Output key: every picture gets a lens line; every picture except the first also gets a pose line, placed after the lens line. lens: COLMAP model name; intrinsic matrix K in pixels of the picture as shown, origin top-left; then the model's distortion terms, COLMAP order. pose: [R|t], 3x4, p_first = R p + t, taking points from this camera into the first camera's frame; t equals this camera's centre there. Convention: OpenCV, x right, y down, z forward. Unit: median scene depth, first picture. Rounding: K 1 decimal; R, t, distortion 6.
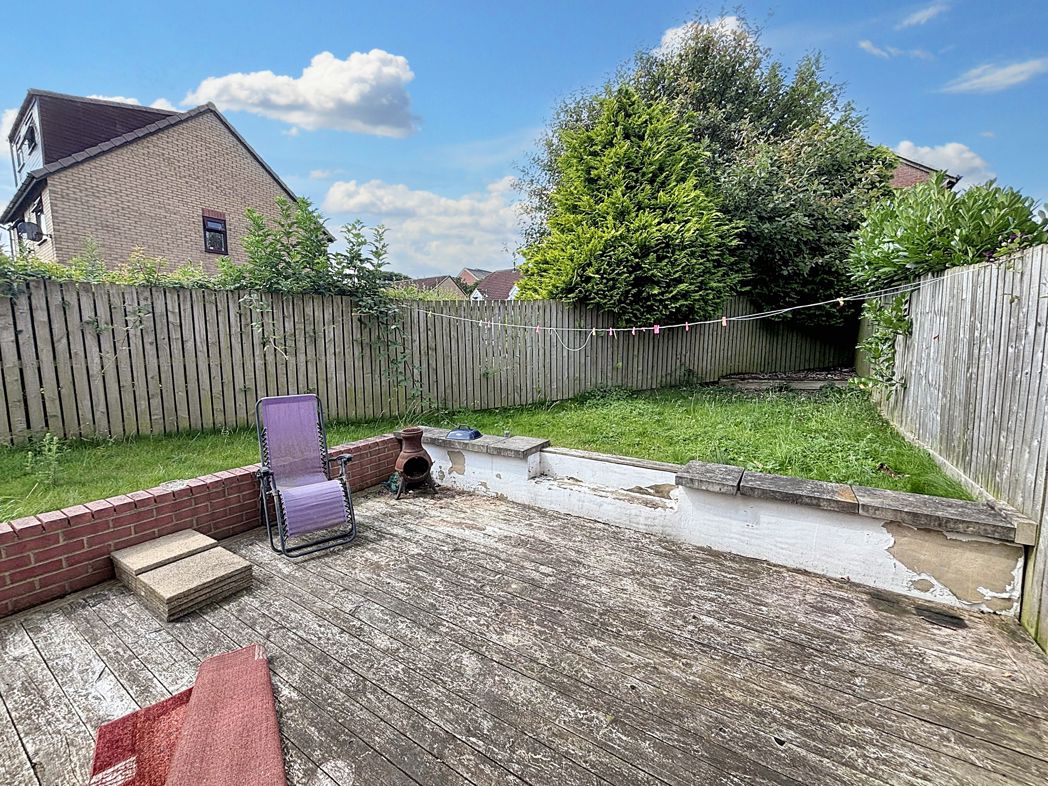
lens RADIAL K [[434.2, 0, 501.4], [0, 434.2, 396.5], [0, 0, 1]] dist [-0.001168, 0.001116]
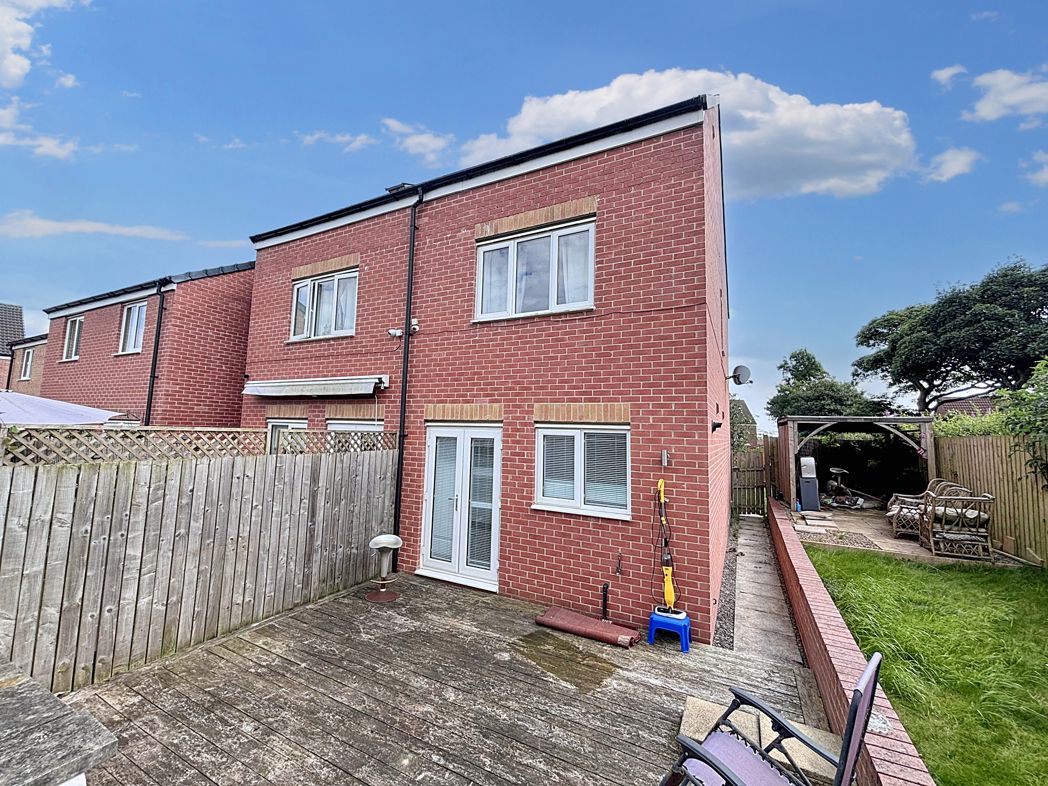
lens RADIAL K [[434.2, 0, 515.8], [0, 434.2, 386.0], [0, 0, 1]] dist [-0.001168, 0.001116]
pose [[-0.993830, -0.036851, -0.104609, -0.045286], [-0.038760, 0.999116, 0.016275, -0.227758], [0.103917, 0.020229, -0.994380, 1.097626]]
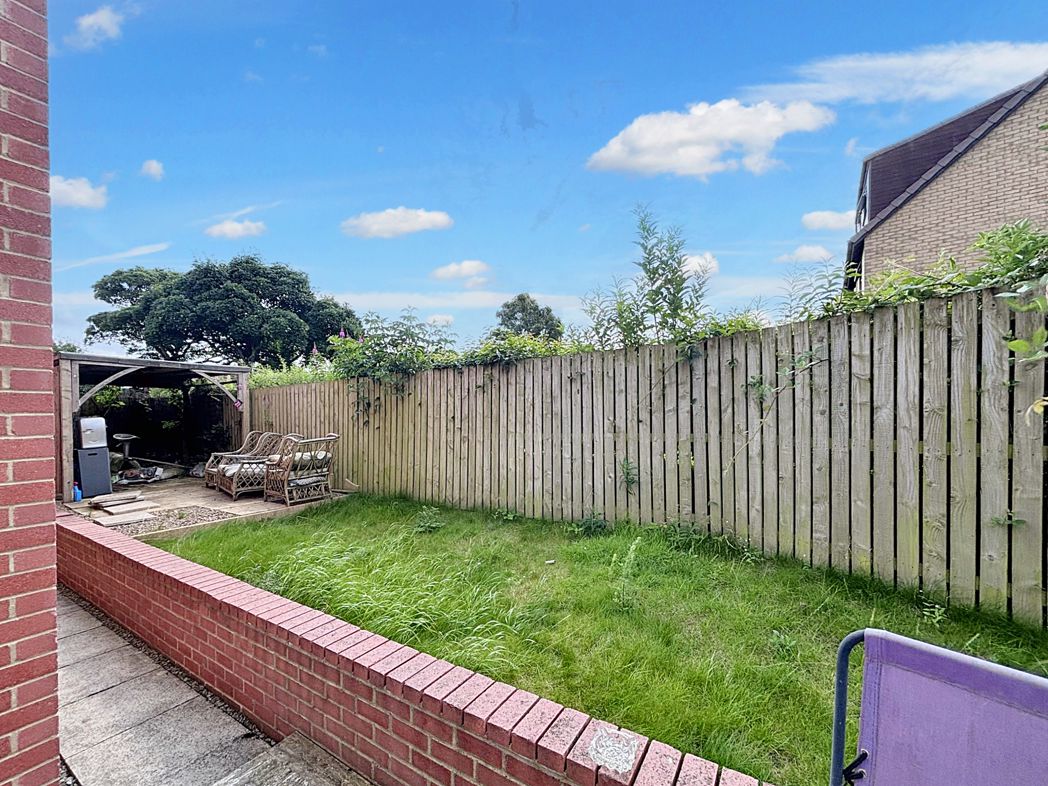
lens RADIAL K [[434.2, 0, 530.7], [0, 434.2, 415.7], [0, 0, 1]] dist [-0.001168, 0.001116]
pose [[0.032925, 0.004717, -0.999447, -0.219735], [-0.103853, 0.994592, 0.001273, -0.076674], [0.994048, 0.103754, 0.033237, 0.578086]]
